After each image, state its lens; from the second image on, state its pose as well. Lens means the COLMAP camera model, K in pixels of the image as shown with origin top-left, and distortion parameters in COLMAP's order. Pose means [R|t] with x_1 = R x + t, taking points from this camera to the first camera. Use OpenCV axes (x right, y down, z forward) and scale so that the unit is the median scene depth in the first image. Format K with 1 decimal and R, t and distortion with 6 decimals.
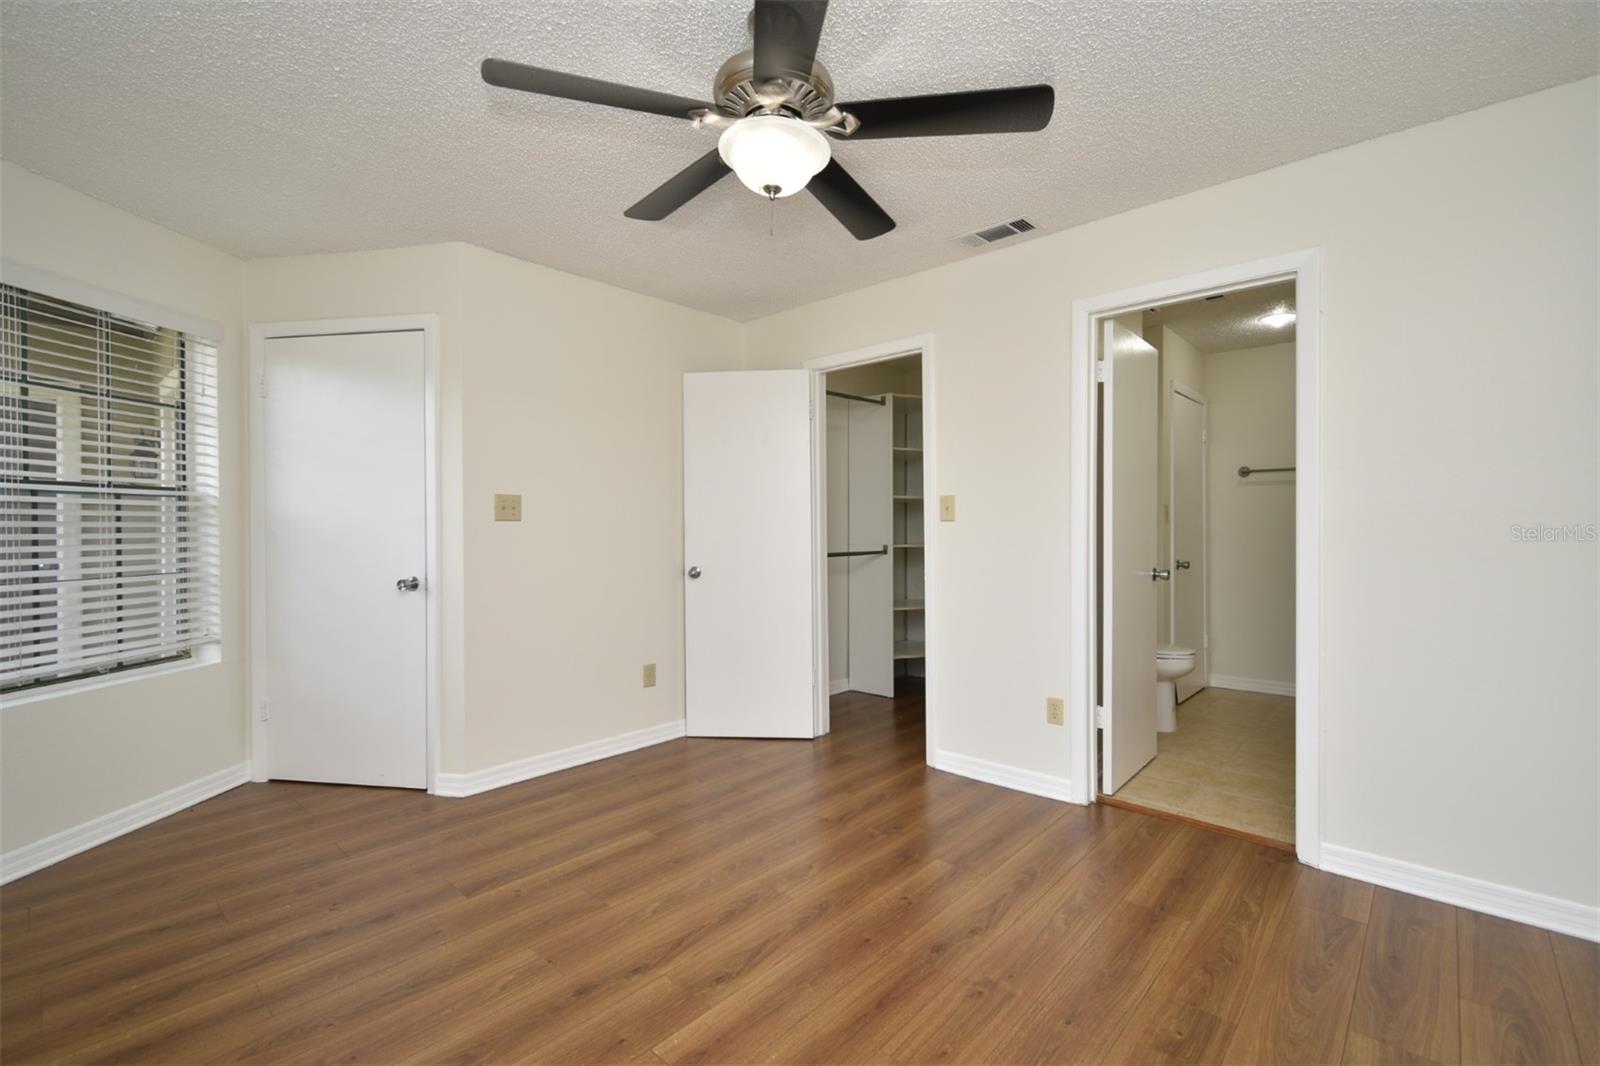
lens RADIAL K [[710.6, 0, 800.3], [0, 710.6, 526.4], [0, 0, 1]] dist [0.002481, -0.000148]
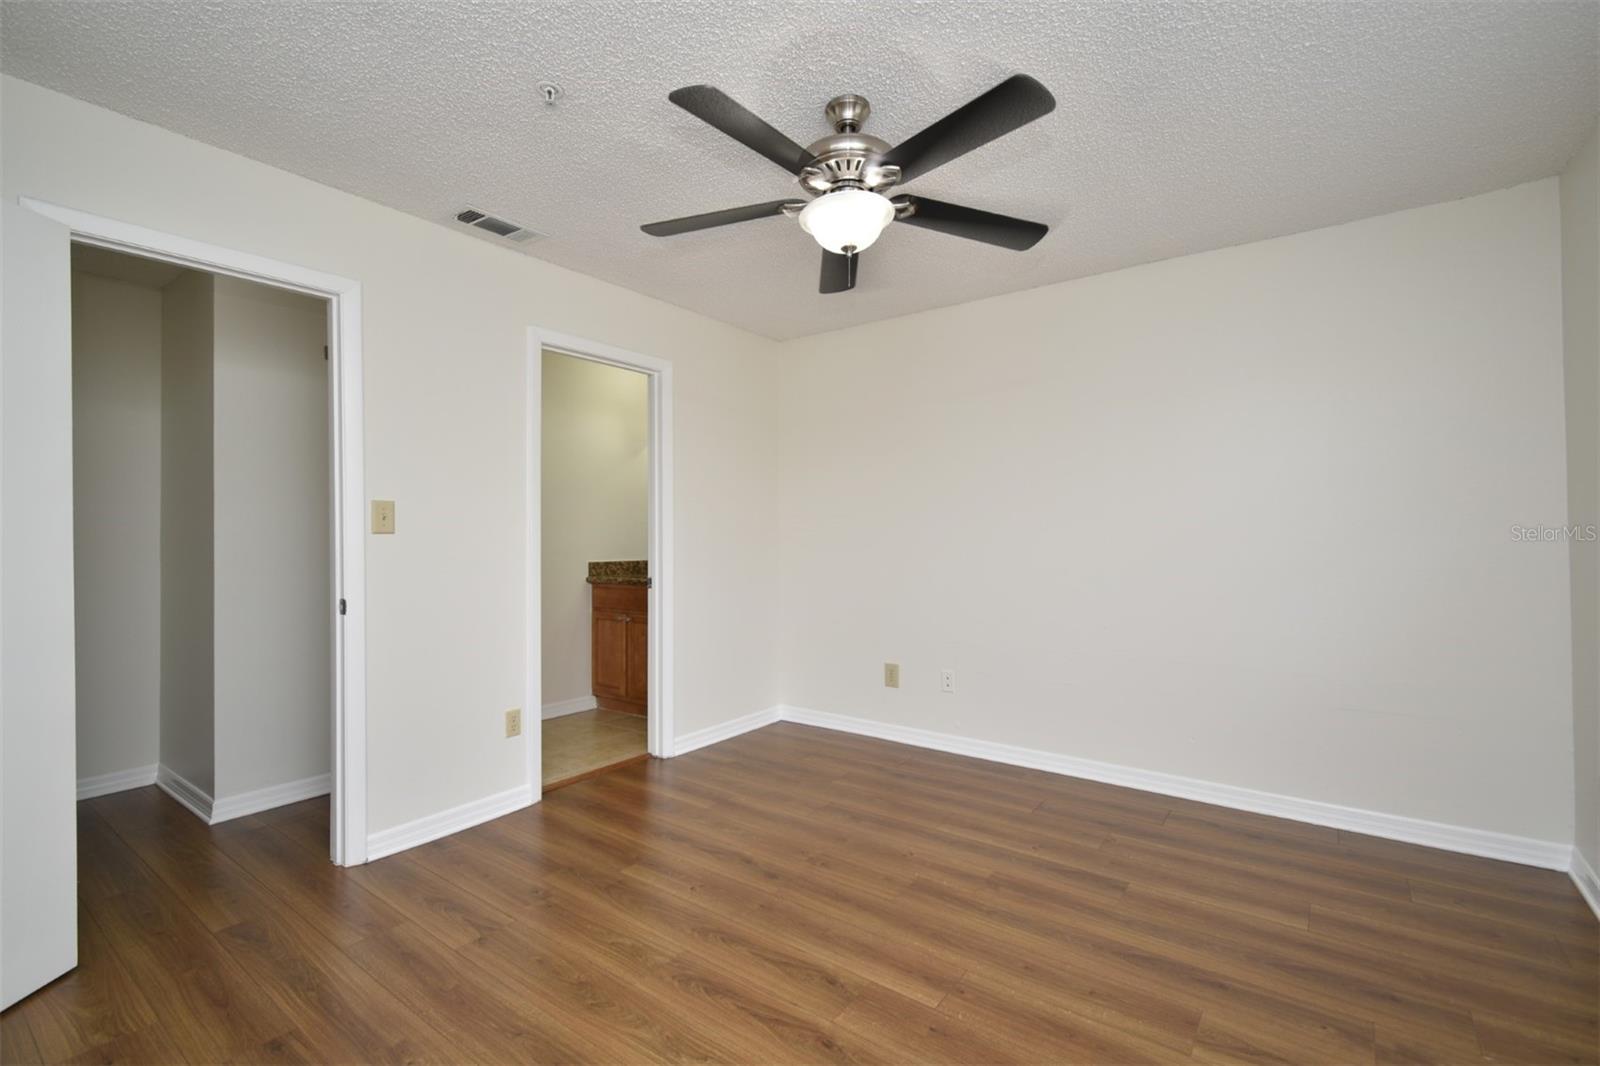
lens RADIAL K [[709.4, 0, 802.8], [0, 709.4, 529.0], [0, 0, 1]] dist [0.008012, -0.004547]
pose [[-0.102497, 0.014426, 0.994629, -0.718454], [0.007317, 0.999879, -0.013748, 0.001820], [-0.994706, 0.005869, -0.102590, 0.725244]]
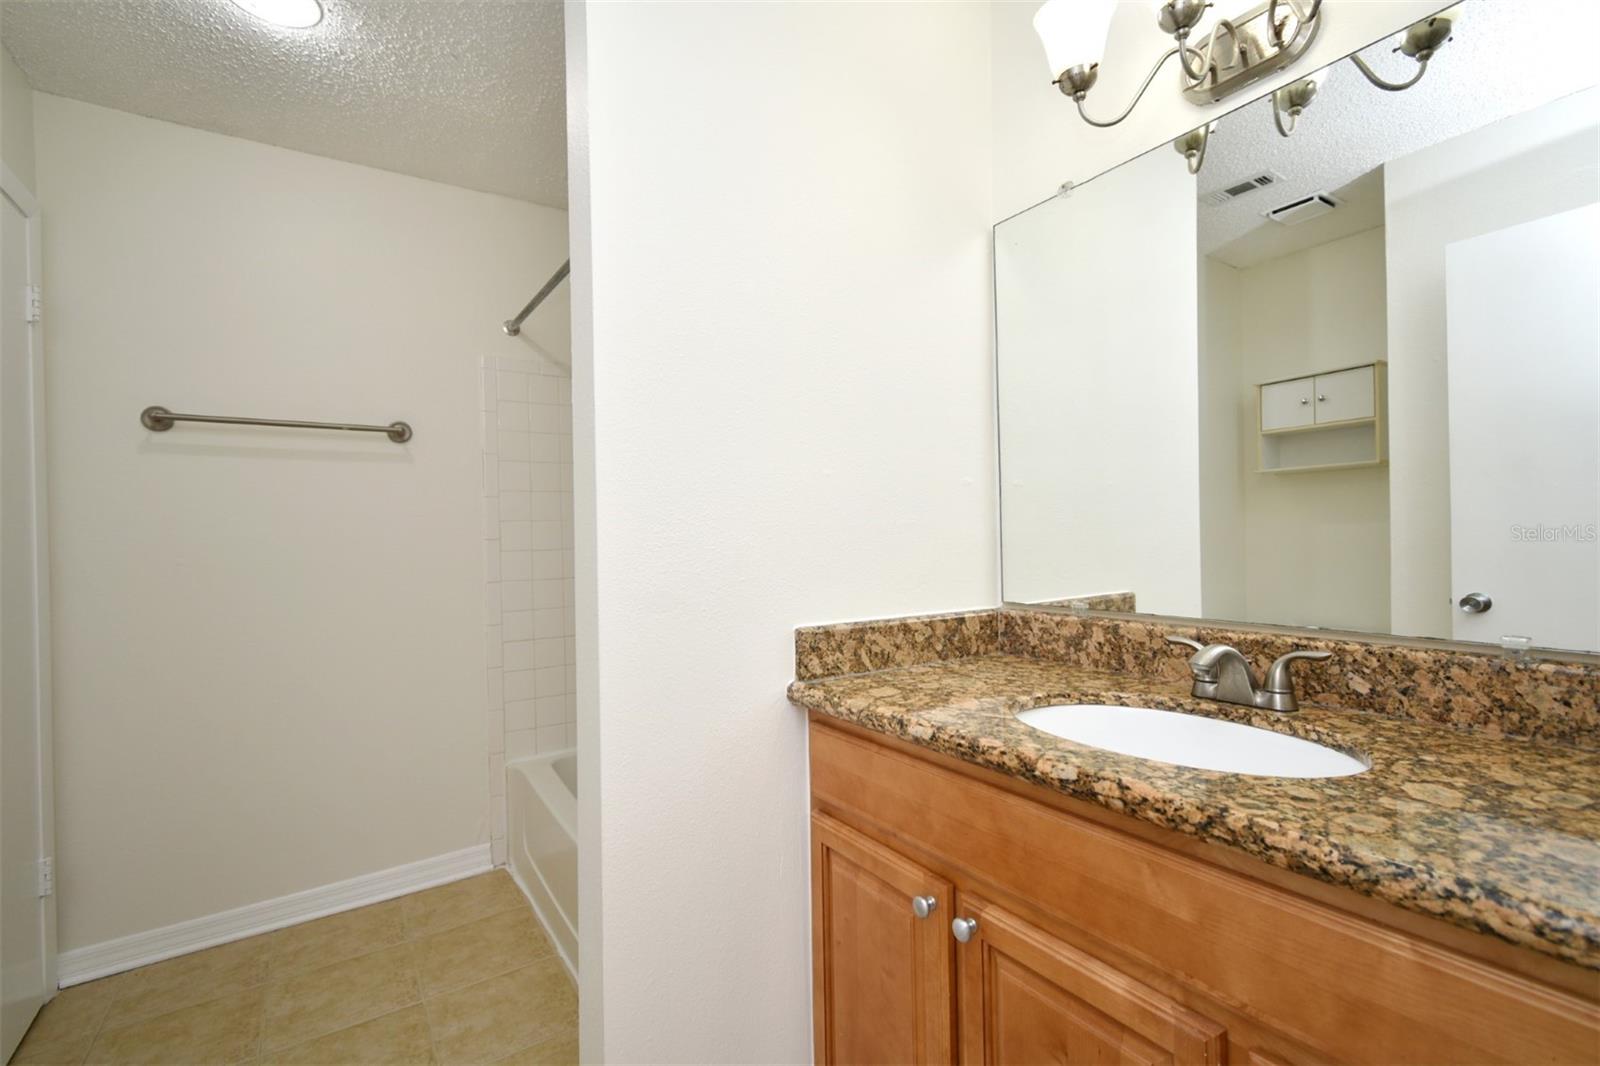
lens RADIAL K [[709.4, 0, 802.8], [0, 709.4, 529.0], [0, 0, 1]] dist [0.008012, -0.004547]
pose [[0.232651, 0.004891, 0.972548, 0.536229], [0.020531, 0.999740, -0.009939, -0.006634], [-0.972344, 0.022280, 0.232490, 0.940539]]
